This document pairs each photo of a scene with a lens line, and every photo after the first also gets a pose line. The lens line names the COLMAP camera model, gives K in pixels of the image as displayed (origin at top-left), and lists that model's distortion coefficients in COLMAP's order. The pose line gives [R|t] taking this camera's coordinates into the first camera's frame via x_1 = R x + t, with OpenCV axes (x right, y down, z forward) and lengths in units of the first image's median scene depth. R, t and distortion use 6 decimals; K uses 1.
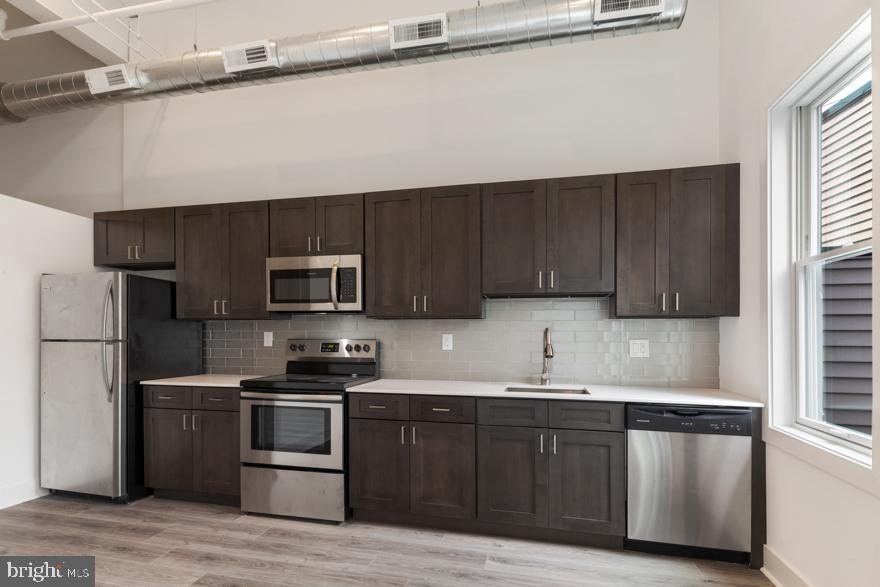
lens RADIAL K [[432.2, 0, 431.2], [0, 432.2, 338.2], [0, 0, 1]] dist [0.013948, -0.002881]
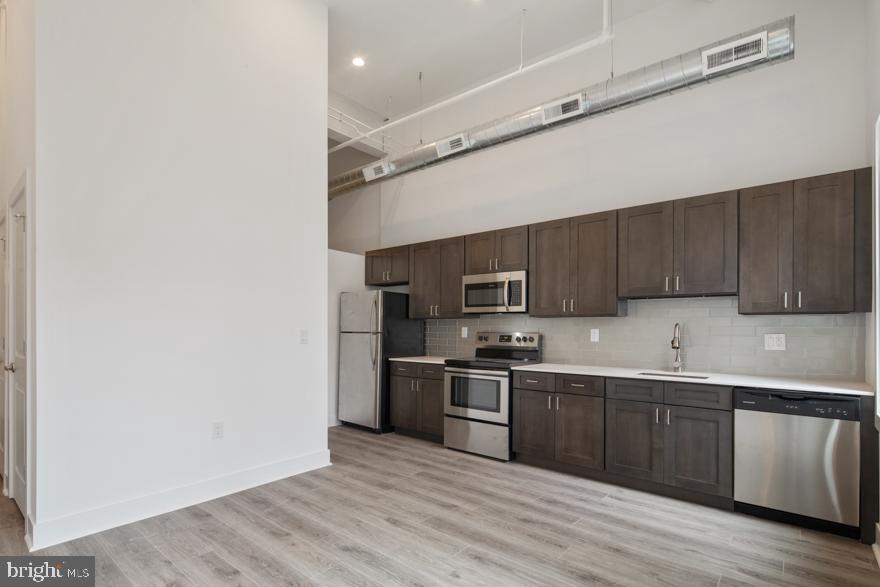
lens RADIAL K [[432.2, 0, 441.9], [0, 432.2, 333.7], [0, 0, 1]] dist [0.013948, -0.002881]
pose [[0.897436, 0.007606, -0.441079, 0.220267], [-0.009559, 0.999952, -0.002205, 0.012516], [0.441041, 0.006195, 0.897466, -0.364556]]
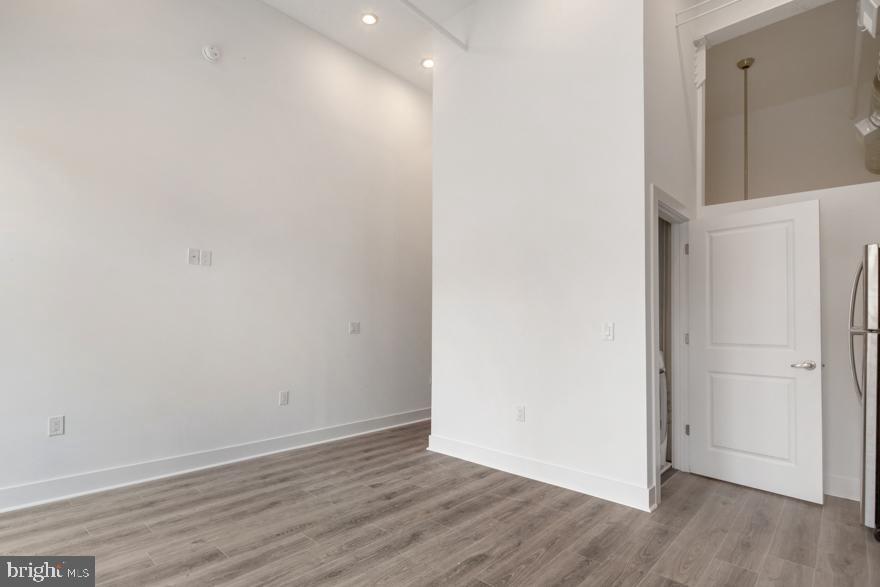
lens RADIAL K [[432.2, 0, 412.1], [0, 432.2, 322.2], [0, 0, 1]] dist [0.013948, -0.002881]
pose [[-0.527475, -0.013577, -0.849462, 0.428220], [-0.018605, 0.999817, -0.004427, 0.011819], [0.849367, 0.013469, -0.527631, 0.764296]]
